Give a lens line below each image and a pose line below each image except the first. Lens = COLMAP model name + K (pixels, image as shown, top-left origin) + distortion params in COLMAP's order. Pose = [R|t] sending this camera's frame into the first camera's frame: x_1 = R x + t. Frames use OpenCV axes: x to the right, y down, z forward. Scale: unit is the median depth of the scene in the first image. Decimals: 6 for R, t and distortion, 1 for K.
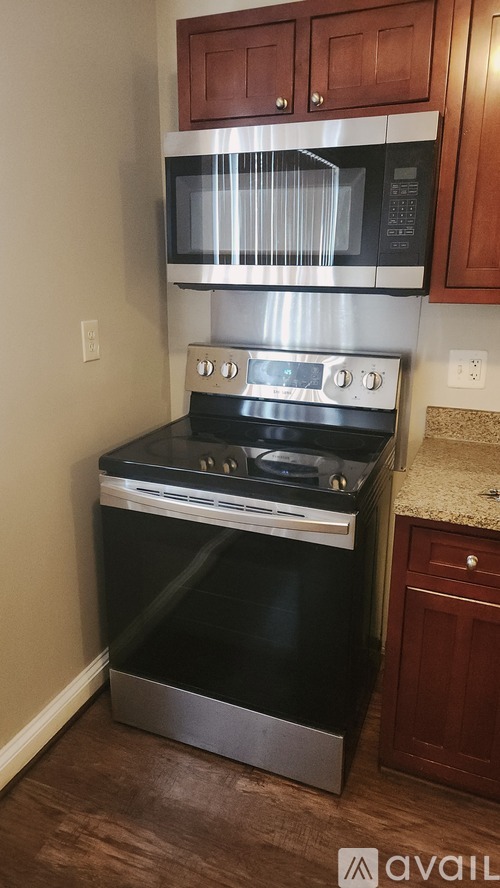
lens RADIAL K [[614.0, 0, 247.2], [0, 614.0, 444.8], [0, 0, 1]] dist [0.046419, -0.005318]
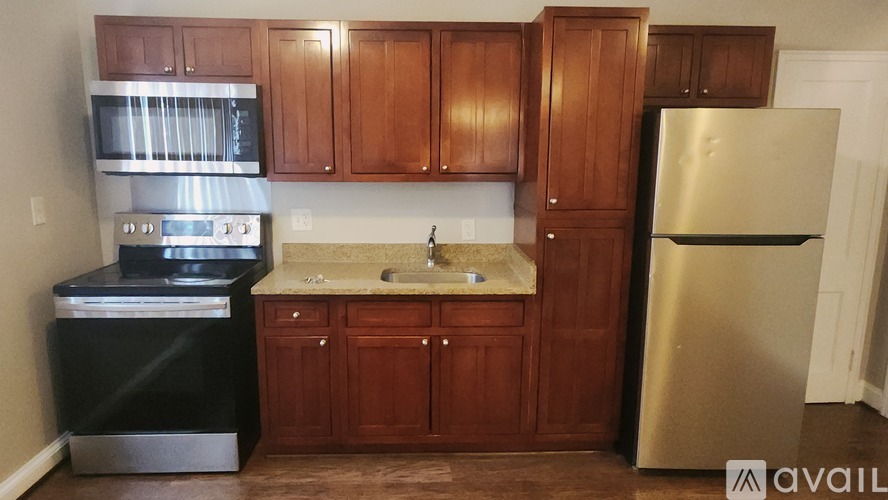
lens RADIAL K [[581.6, 0, 451.1], [0, 581.6, 267.0], [0, 0, 1]] dist [0.004243, -0.007399]
pose [[0.908979, -0.073213, 0.410363, 0.058375], [0.112221, 0.991089, -0.071755, 0.170128], [-0.401453, 0.111275, 0.909095, -0.624939]]
